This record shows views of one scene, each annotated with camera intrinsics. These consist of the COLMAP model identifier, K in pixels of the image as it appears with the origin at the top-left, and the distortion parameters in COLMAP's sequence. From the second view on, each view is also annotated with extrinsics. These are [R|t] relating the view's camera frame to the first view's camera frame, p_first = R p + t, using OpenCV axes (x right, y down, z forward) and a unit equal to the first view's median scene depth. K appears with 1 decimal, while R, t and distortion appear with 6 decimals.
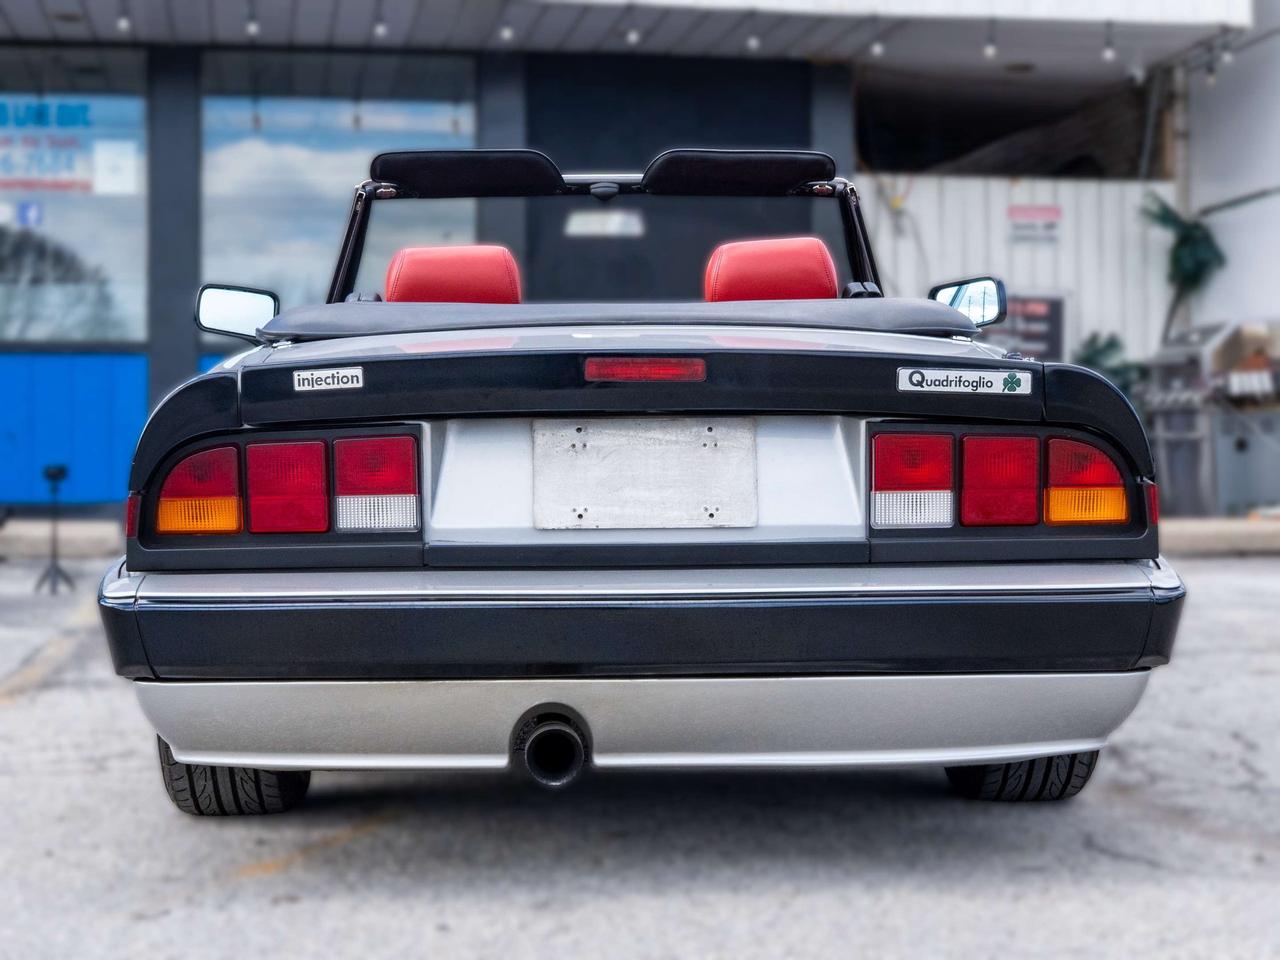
lens RADIAL K [[2620.8, 0, 640.0], [0, 2620.8, 480.0], [0, 0, 1]] dist [0.002204, 0.205404]
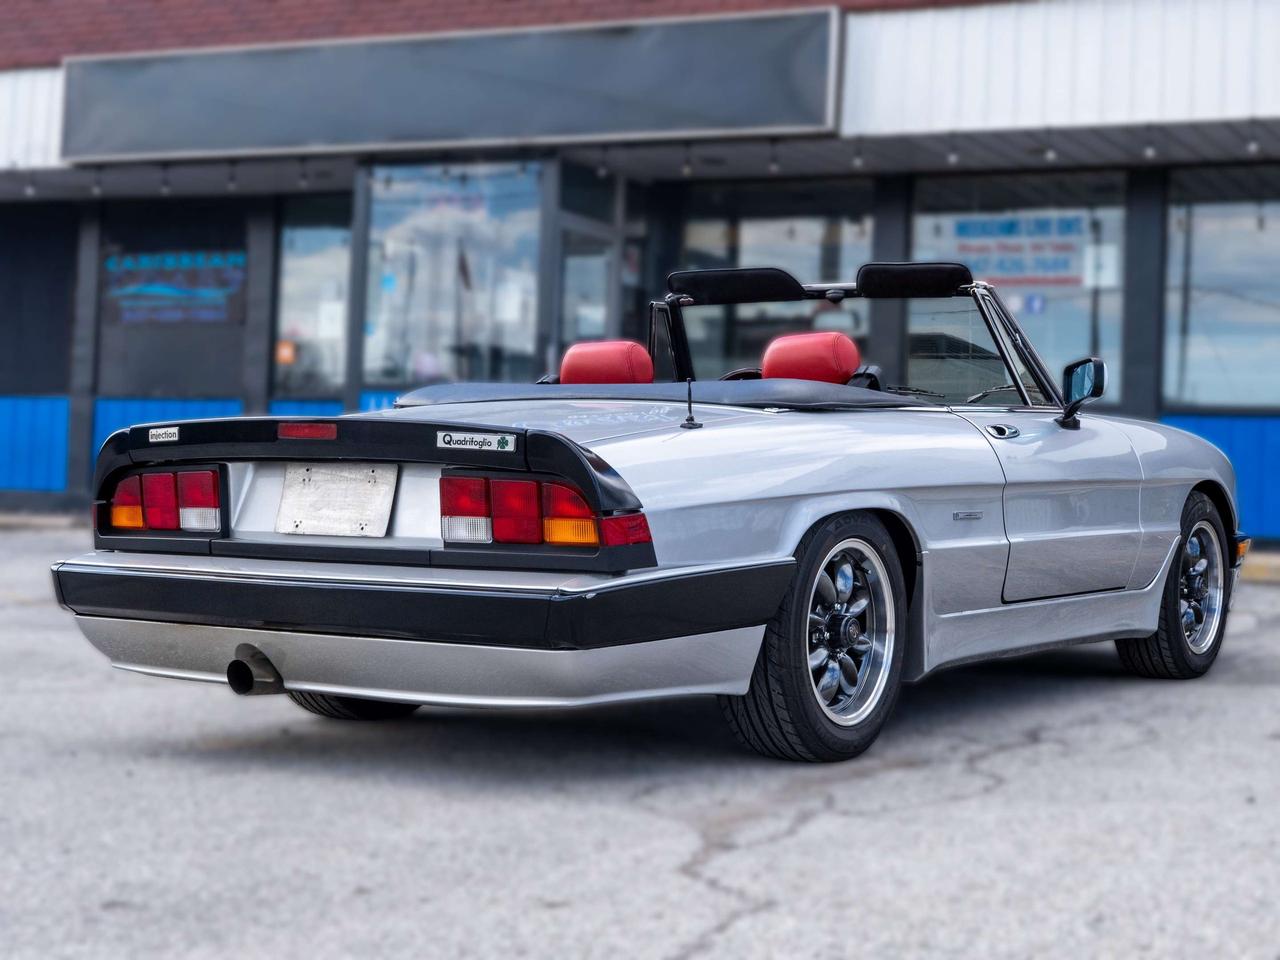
lens RADIAL K [[2247.1, 0, 640.7], [0, 2247.1, 482.4], [0, 0, 1]] dist [0.010994, 0.093213]
pose [[0.805650, 0.024394, -0.591889, 0.917833], [-0.034479, 0.999389, -0.005743, -0.011016], [0.591387, 0.025035, 0.805999, 0.058278]]
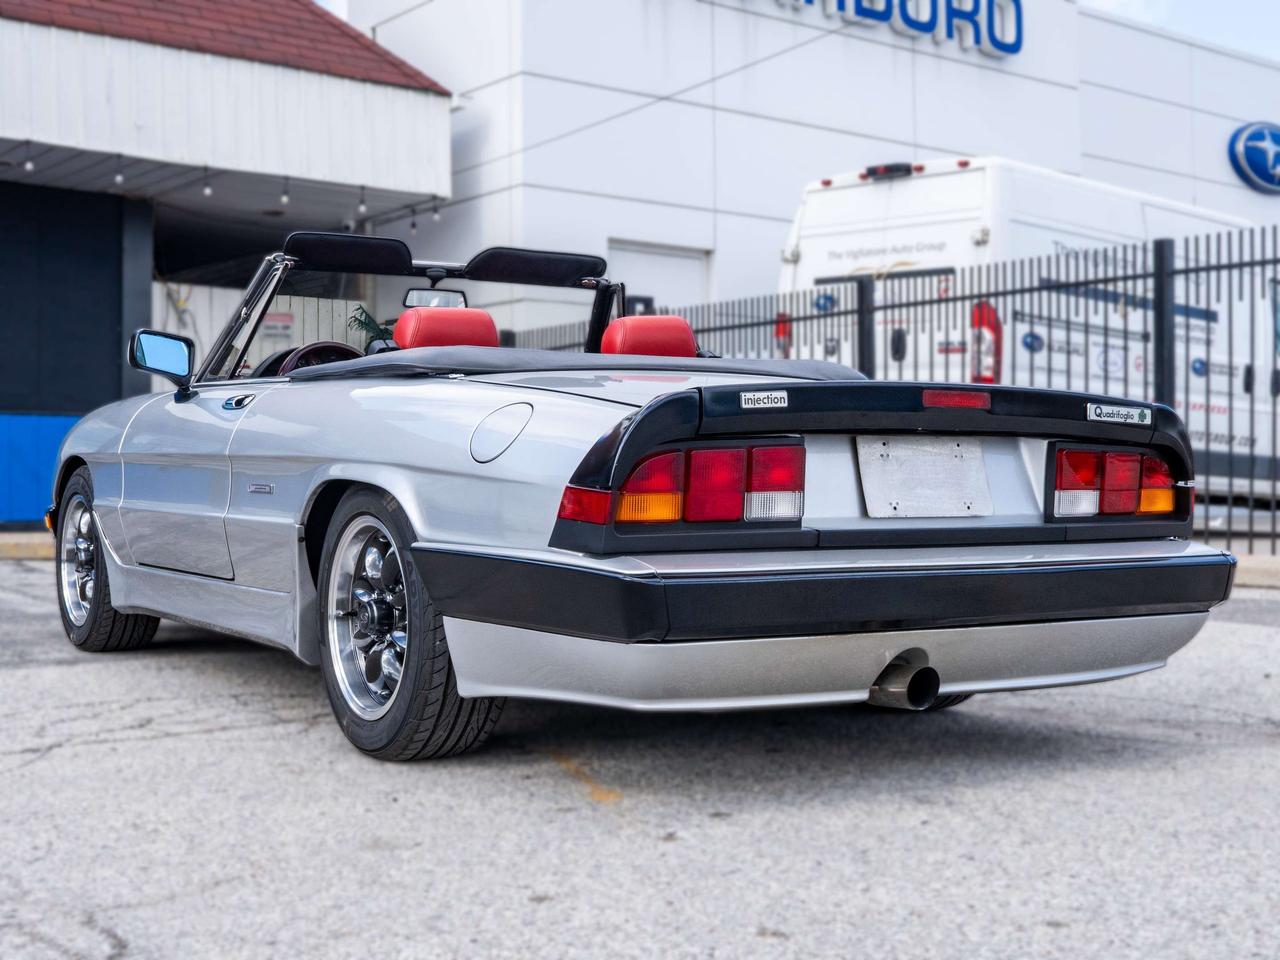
lens RADIAL K [[1818.5, 0, 640.0], [0, 1818.5, 480.0], [0, 0, 1]] dist [-0.040618, -0.041050]
pose [[0.868121, 0.007469, 0.496297, -0.595915], [0.003084, 0.999786, -0.020442, 0.017976], [-0.496343, 0.019277, 0.867912, 0.260638]]
